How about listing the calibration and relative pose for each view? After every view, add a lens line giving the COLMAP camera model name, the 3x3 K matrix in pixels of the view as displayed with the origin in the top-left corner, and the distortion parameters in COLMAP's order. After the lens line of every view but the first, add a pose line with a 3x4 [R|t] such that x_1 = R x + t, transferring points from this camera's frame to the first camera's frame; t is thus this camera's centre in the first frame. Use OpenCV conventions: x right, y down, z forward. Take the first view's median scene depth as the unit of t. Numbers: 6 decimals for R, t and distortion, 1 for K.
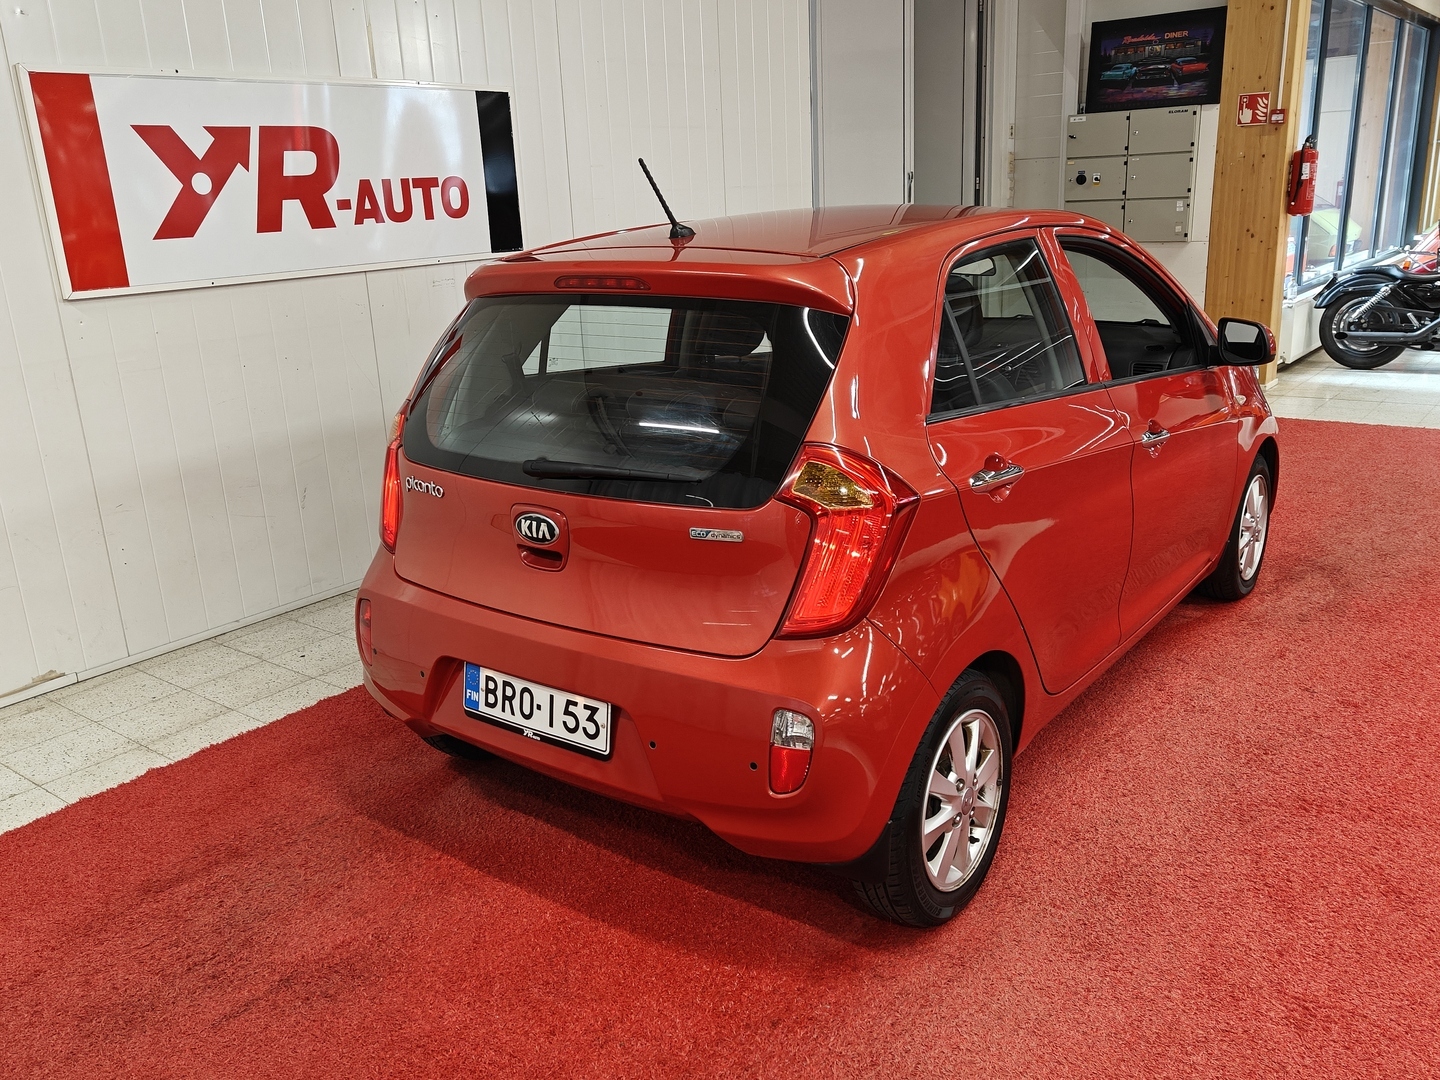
lens RADIAL K [[1167.5, 0, 720.0], [0, 1167.5, 540.0], [0, 0, 1]] dist [0.025821, -0.000645]
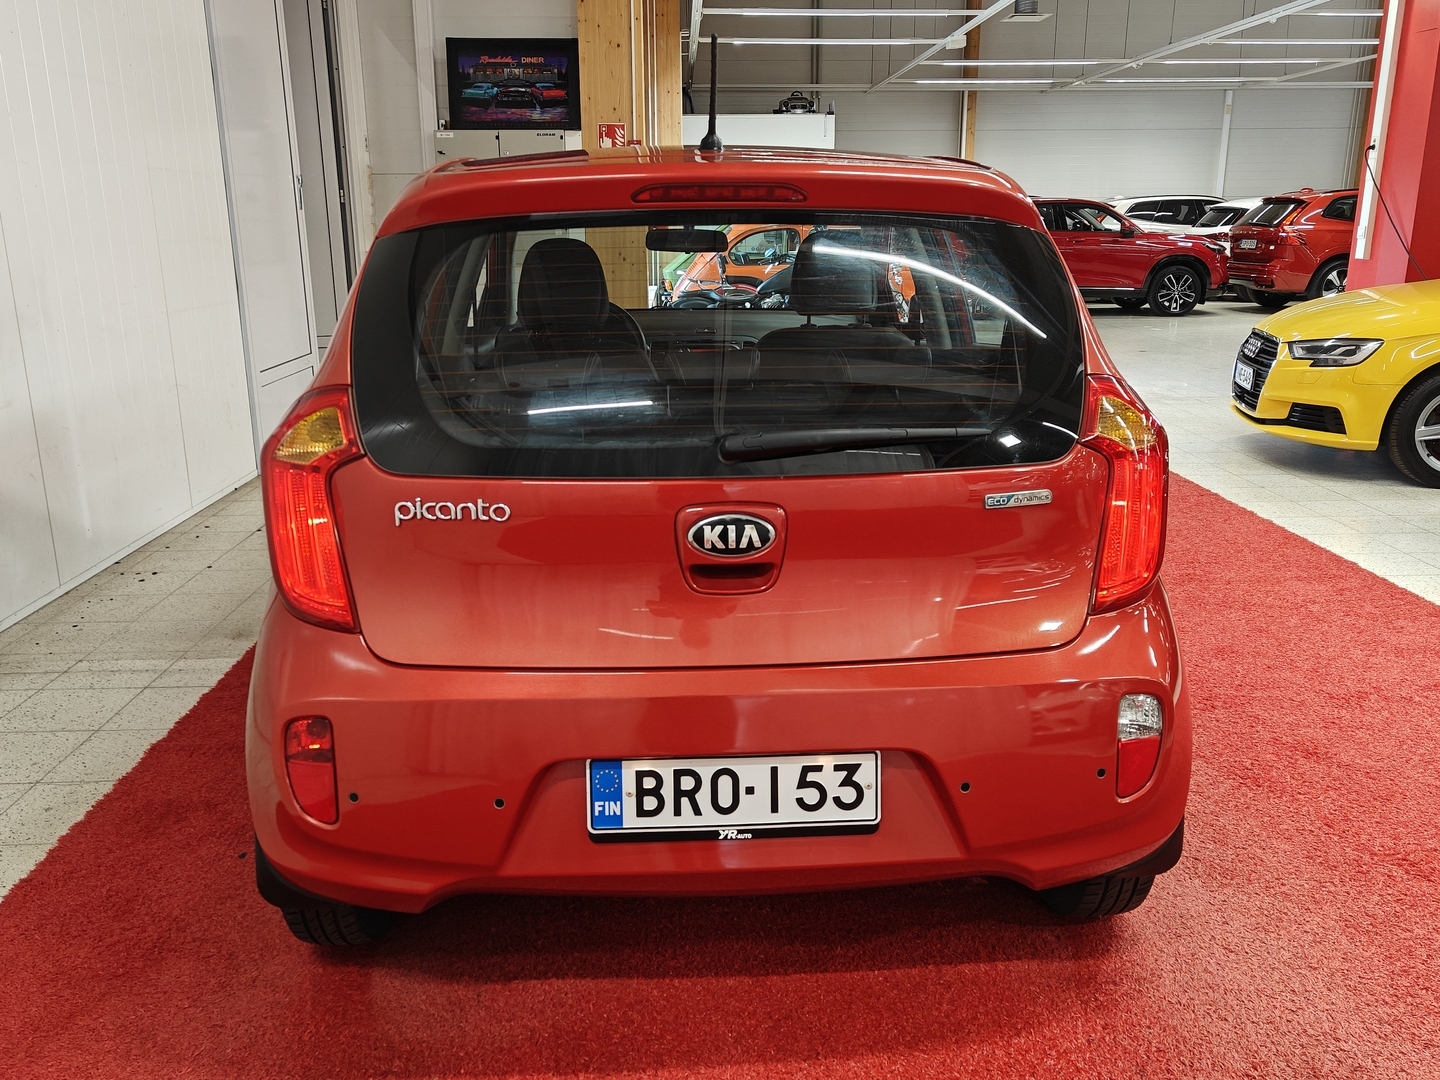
lens RADIAL K [[1167.5, 0, 720.0], [0, 1167.5, 540.0], [0, 0, 1]] dist [0.025821, -0.000645]
pose [[0.773979, -0.132102, 0.619278, -0.568628], [0.157246, 0.987459, 0.014114, -0.017325], [-0.613376, 0.086455, 0.785045, 0.438406]]
